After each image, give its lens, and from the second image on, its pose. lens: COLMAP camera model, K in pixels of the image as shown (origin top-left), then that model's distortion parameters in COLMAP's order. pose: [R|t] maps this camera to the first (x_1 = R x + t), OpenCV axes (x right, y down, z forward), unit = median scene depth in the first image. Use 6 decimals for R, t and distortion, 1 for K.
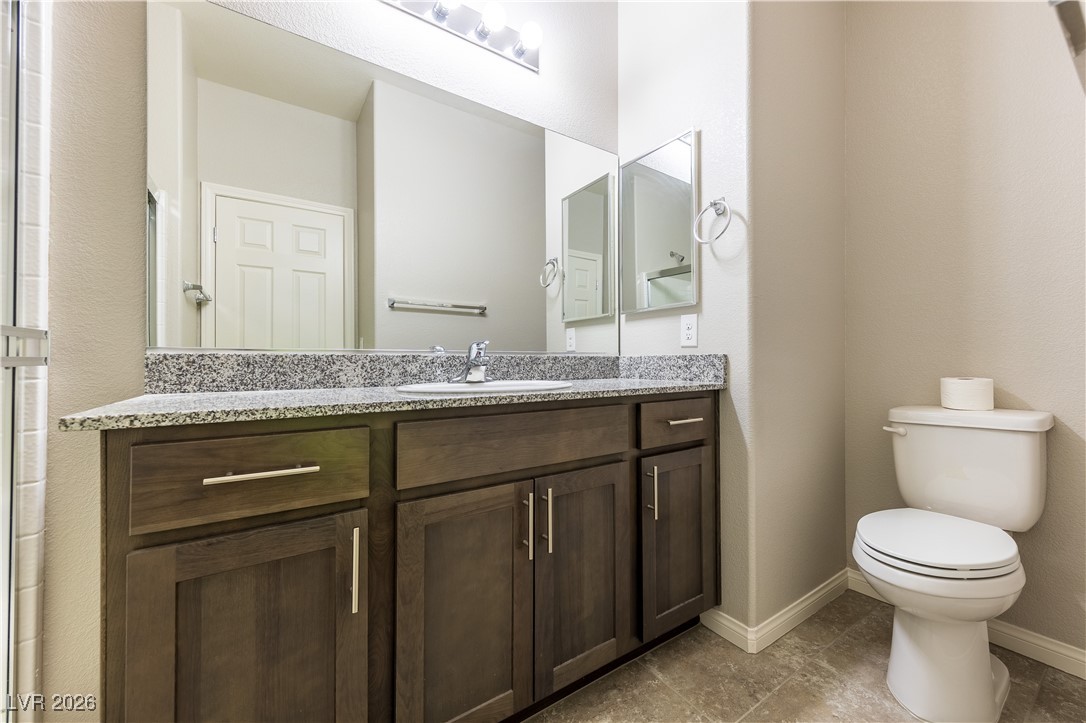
lens RADIAL K [[427.5, 0, 585.0], [0, 427.5, 362.4], [0, 0, 1]] dist [0.001915, 0.000066]
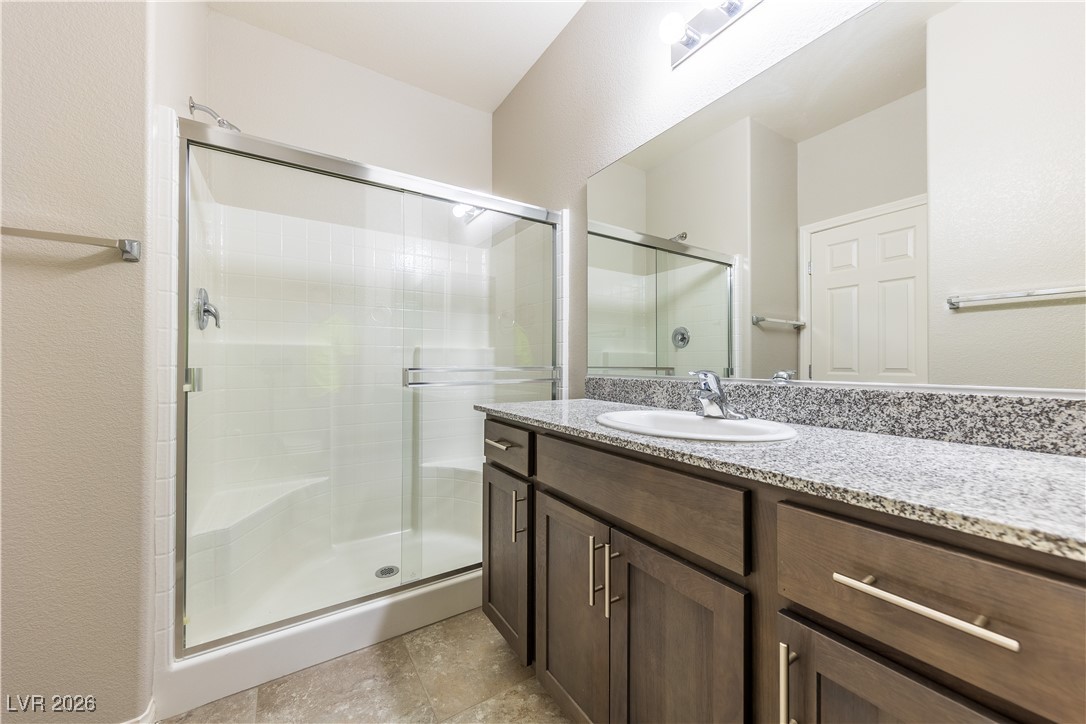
lens RADIAL K [[402.2, 0, 545.3], [0, 402.2, 361.6], [0, 0, 1]] dist [0.002002, 0.000004]
pose [[-0.055988, -0.005503, -0.998416, 0.601657], [-0.009163, 0.999946, -0.004997, -0.061955], [0.998389, 0.008869, -0.056035, 0.730230]]
